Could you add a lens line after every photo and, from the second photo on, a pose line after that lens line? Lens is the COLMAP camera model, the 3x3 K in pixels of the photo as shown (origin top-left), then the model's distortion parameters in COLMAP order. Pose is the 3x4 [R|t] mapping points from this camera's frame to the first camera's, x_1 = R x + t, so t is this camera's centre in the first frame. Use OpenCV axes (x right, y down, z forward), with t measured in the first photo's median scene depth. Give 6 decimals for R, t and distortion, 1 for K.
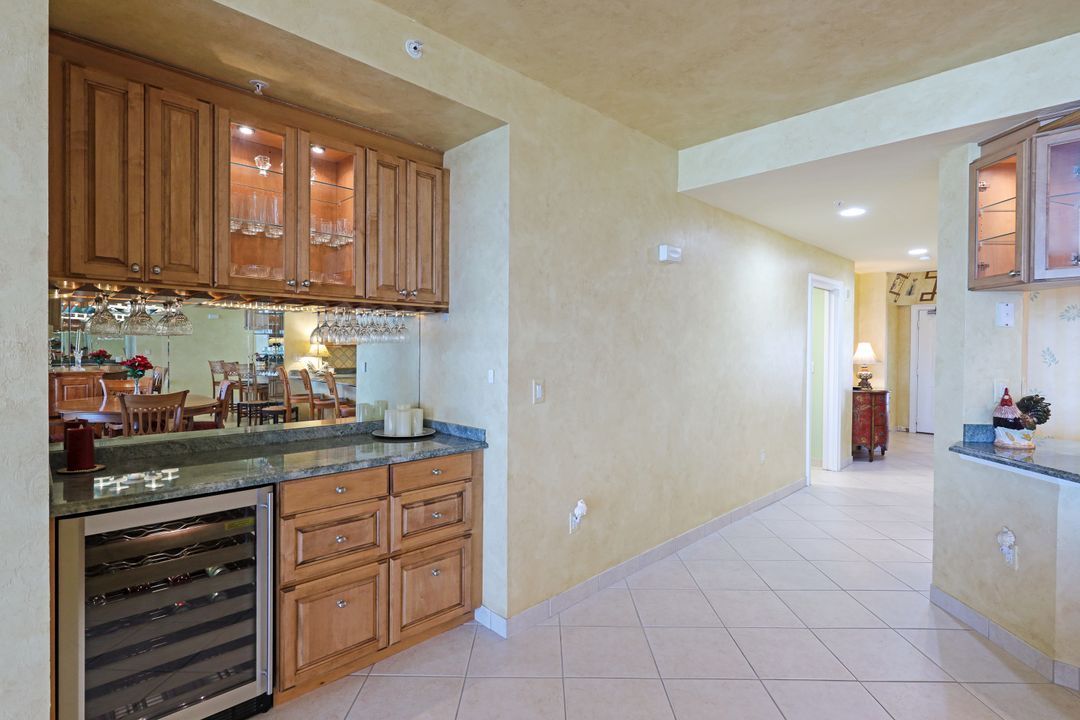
lens RADIAL K [[524.0, 0, 532.5], [0, 524.0, 358.1], [0, 0, 1]] dist [-0.001708, -0.000070]
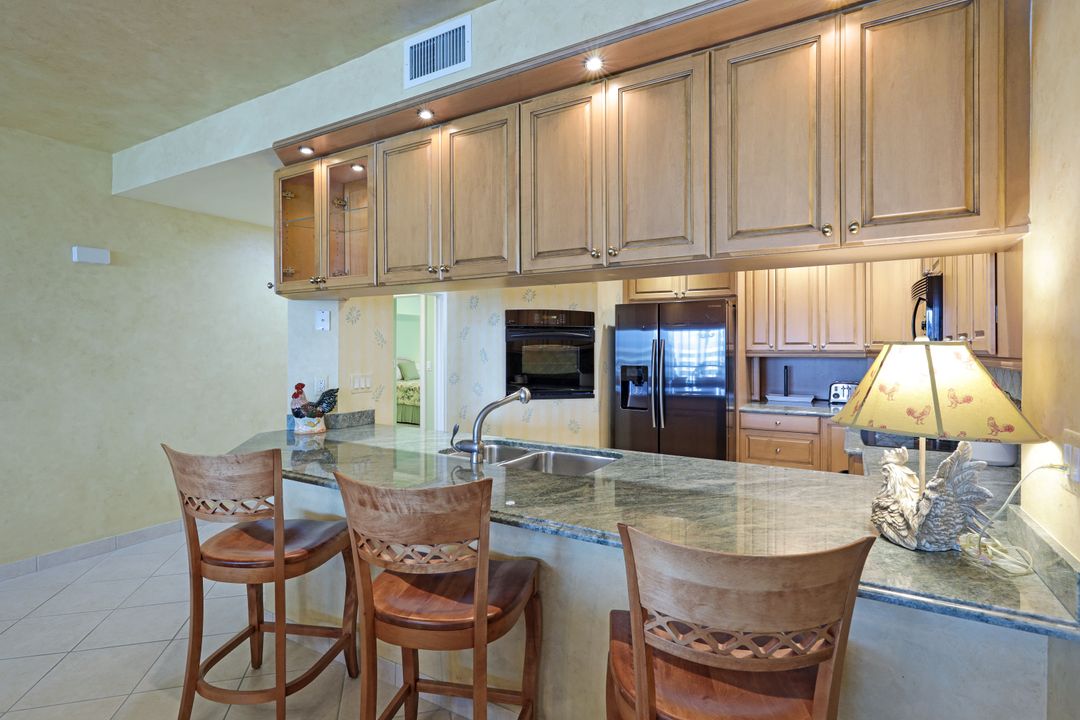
lens RADIAL K [[528.7, 0, 534.0], [0, 528.7, 366.3], [0, 0, 1]] dist [-0.000837, -0.000358]
pose [[0.960591, -0.009502, 0.277803, 1.068017], [0.005002, 0.999845, 0.016905, 0.002790], [-0.277920, -0.014849, 0.960489, -0.294505]]
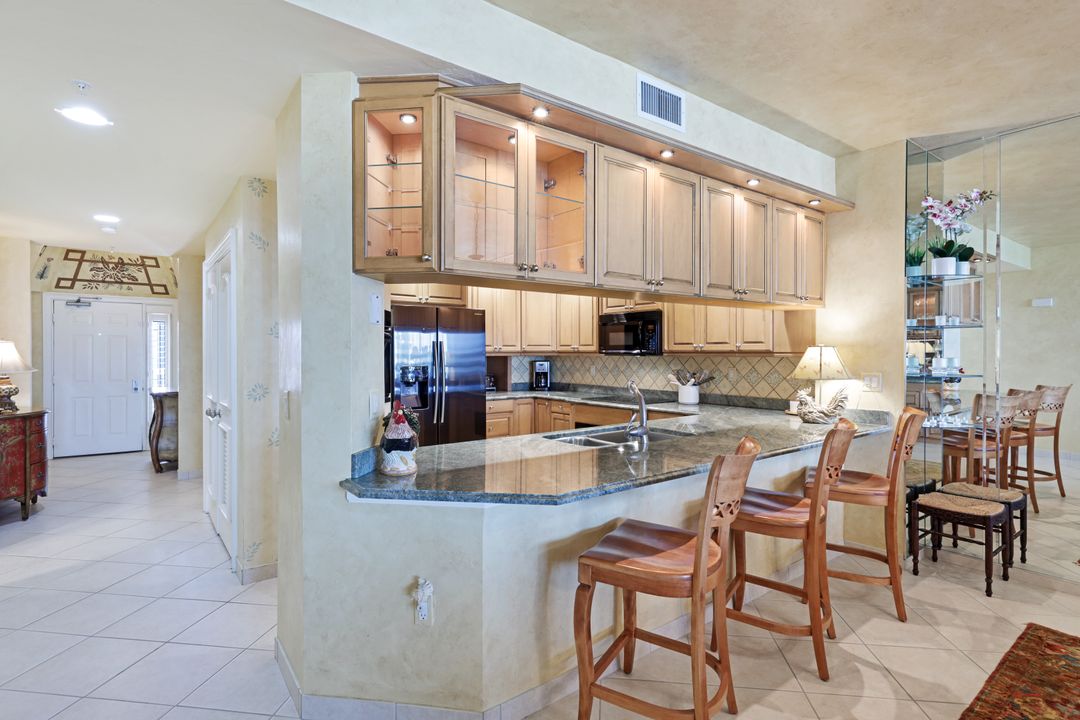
lens RADIAL K [[534.9, 0, 536.8], [0, 534.9, 356.1], [0, 0, 1]] dist [0.002230, 0.000998]
pose [[0.115682, -0.012292, 0.993210, 0.118036], [0.016861, 0.999804, 0.010410, -0.015599], [-0.993143, 0.015542, 0.115867, 0.682769]]
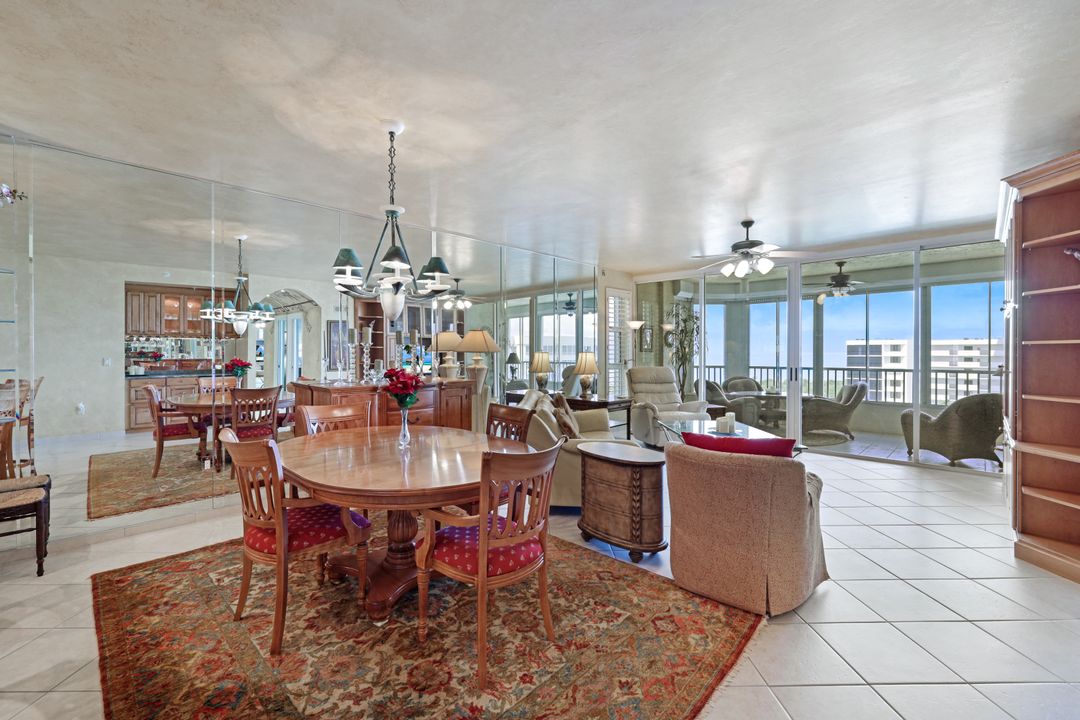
lens RADIAL K [[447.6, 0, 536.3], [0, 447.6, 355.9], [0, 0, 1]] dist [-0.000383, 0.000000]
pose [[-0.999660, -0.005086, -0.025579, 0.269412], [-0.005702, 0.999695, 0.024033, -0.004786], [0.025449, 0.024170, -0.999384, 0.906227]]
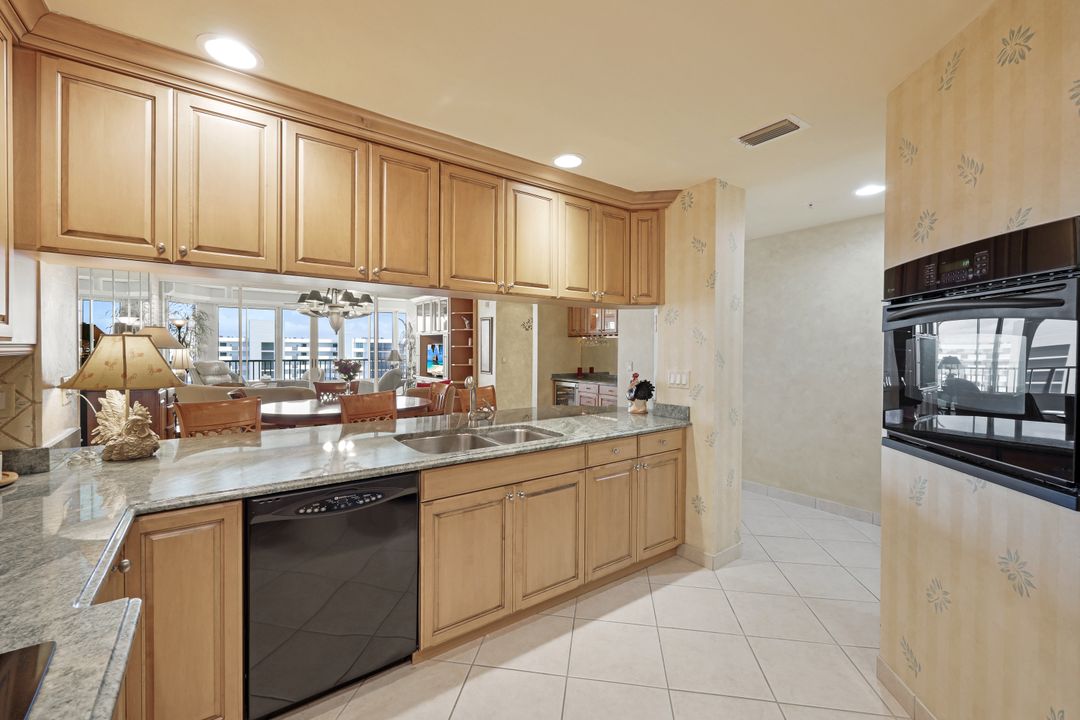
lens RADIAL K [[447.6, 0, 536.3], [0, 447.6, 355.9], [0, 0, 1]] dist [-0.000383, 0.000000]
pose [[-0.141189, 0.009908, -0.989933, 2.218068], [-0.019802, 0.999722, 0.012831, -0.002991], [0.989785, 0.021414, -0.140954, 0.875555]]
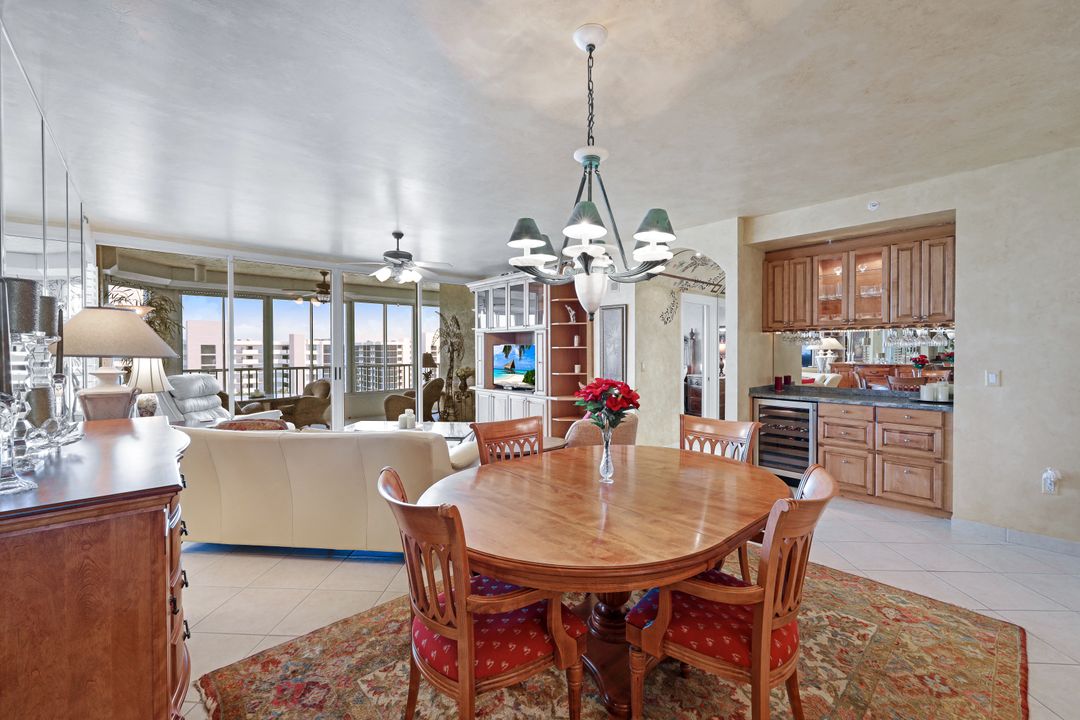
lens RADIAL K [[447.6, 0, 536.3], [0, 447.6, 355.9], [0, 0, 1]] dist [-0.000383, 0.000000]
pose [[-0.043841, 0.009218, -0.998996, 1.329713], [-0.011322, 0.999889, 0.009724, 0.004300], [0.998974, 0.011737, -0.043731, -0.213354]]
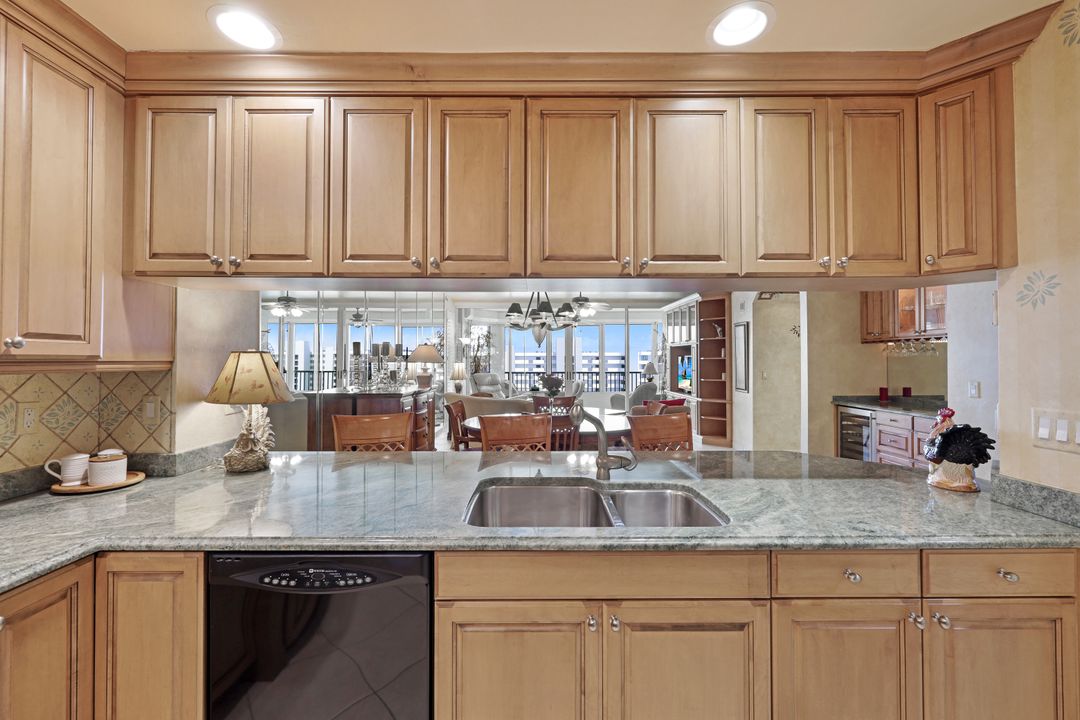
lens RADIAL K [[443.9, 0, 535.1], [0, 443.9, 355.0], [0, 0, 1]] dist [-0.000496, 0.000204]
pose [[-0.693052, -0.013067, -0.720769, 1.796314], [-0.012228, 0.999905, -0.006370, -0.009902], [0.720784, 0.004398, -0.693146, 0.994413]]
